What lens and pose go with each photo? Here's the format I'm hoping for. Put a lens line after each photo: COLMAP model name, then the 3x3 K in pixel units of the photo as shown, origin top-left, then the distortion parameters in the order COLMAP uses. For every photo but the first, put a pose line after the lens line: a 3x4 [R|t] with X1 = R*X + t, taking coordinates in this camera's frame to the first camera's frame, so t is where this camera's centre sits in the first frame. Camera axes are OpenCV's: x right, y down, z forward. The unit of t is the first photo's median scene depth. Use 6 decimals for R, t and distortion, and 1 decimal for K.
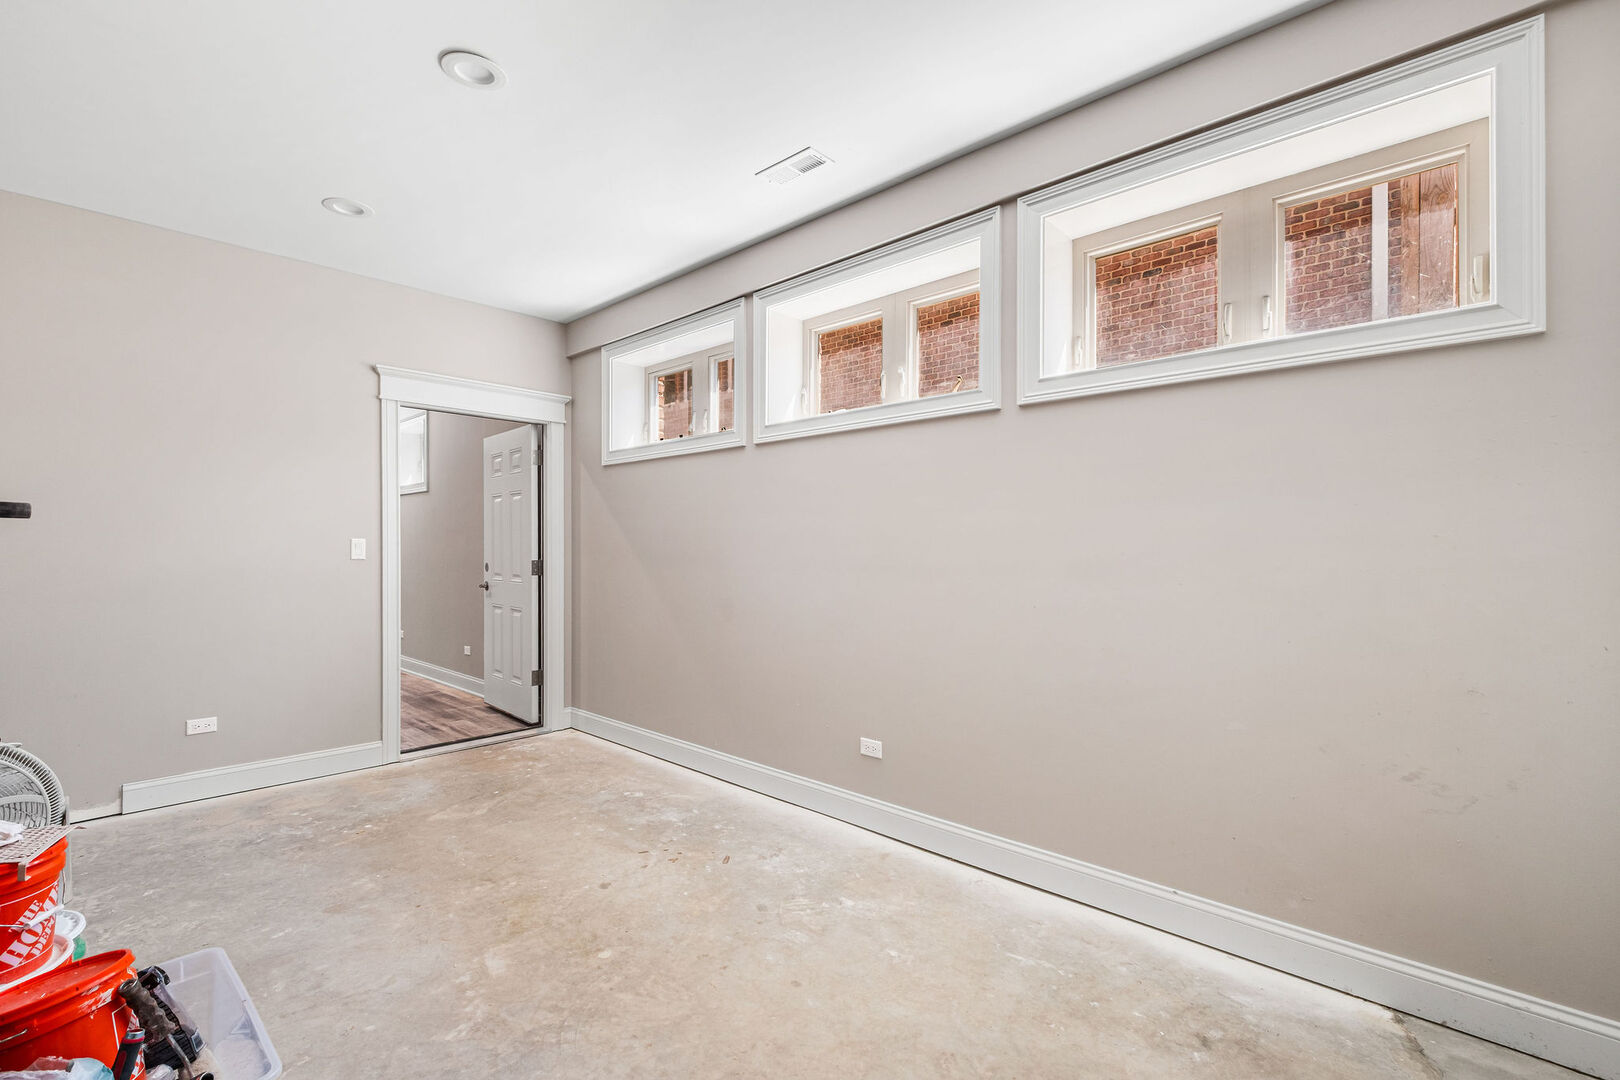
lens RADIAL K [[716.9, 0, 803.8], [0, 716.9, 548.5], [0, 0, 1]] dist [-0.001529, 0.000189]
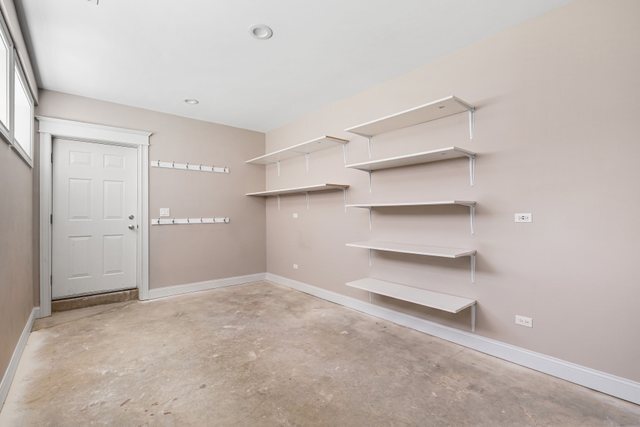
lens RADIAL K [[283.2, 0, 317.6], [0, 283.2, 216.9], [0, 0, 1]] dist [-0.001529, 0.000189]
pose [[-0.992940, 0.003975, 0.118550, -0.764511], [0.006352, 0.999786, 0.019675, -0.005319], [-0.118446, 0.020289, -0.992753, 1.930967]]
